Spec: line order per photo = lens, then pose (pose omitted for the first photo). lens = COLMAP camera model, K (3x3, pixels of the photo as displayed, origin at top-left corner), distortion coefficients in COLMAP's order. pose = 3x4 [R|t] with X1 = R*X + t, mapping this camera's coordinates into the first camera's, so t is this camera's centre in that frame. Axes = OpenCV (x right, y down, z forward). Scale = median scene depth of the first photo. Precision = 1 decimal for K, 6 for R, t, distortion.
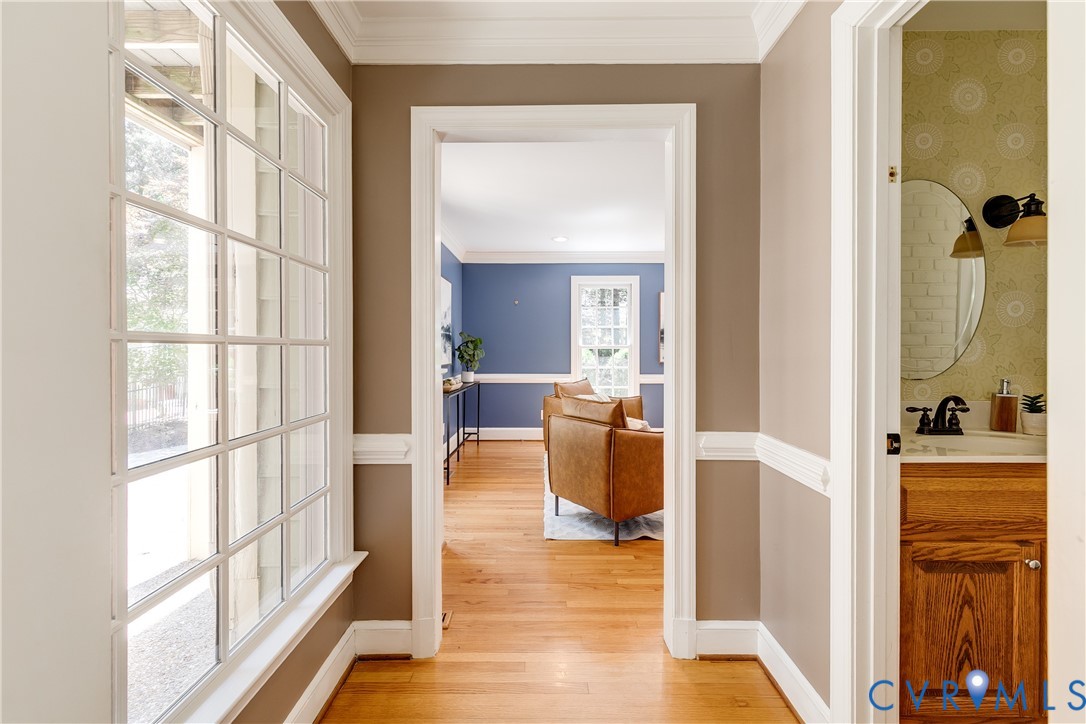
lens RADIAL K [[494.7, 0, 535.3], [0, 494.7, 353.3], [0, 0, 1]] dist [-0.000080, -0.000155]
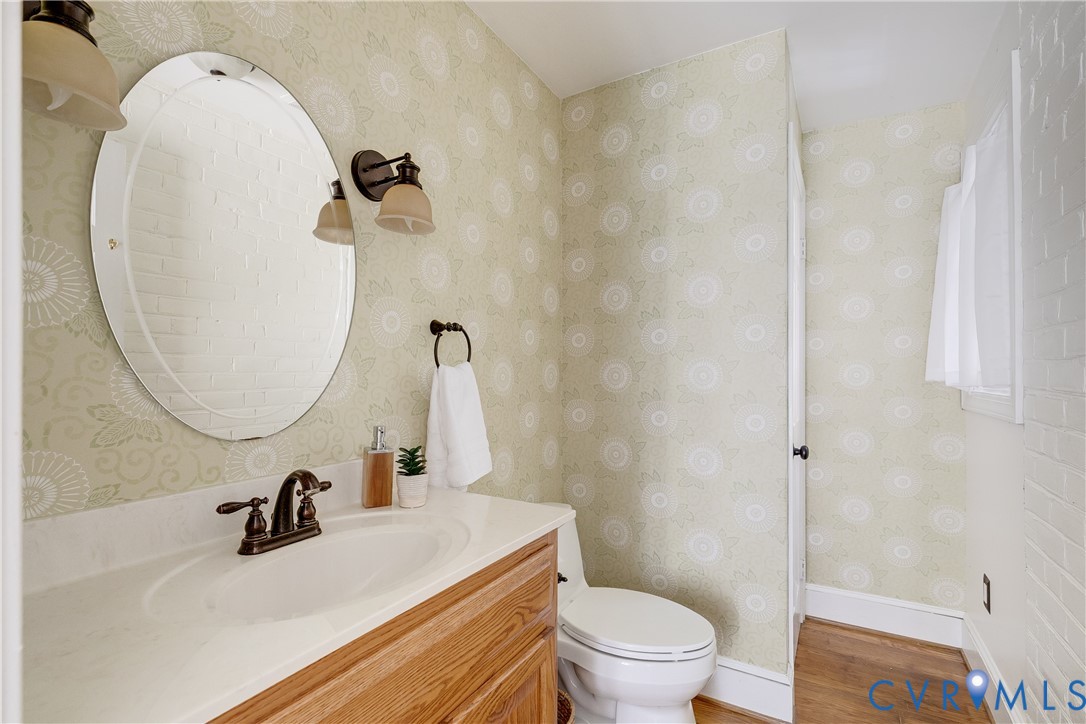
lens RADIAL K [[494.7, 0, 539.0], [0, 494.7, 364.1], [0, 0, 1]] dist [-0.000080, -0.000155]
pose [[0.502651, 0.011942, 0.864407, 0.495078], [0.014280, 0.999653, -0.022114, -0.012277], [-0.864372, 0.023460, 0.502306, 0.491758]]
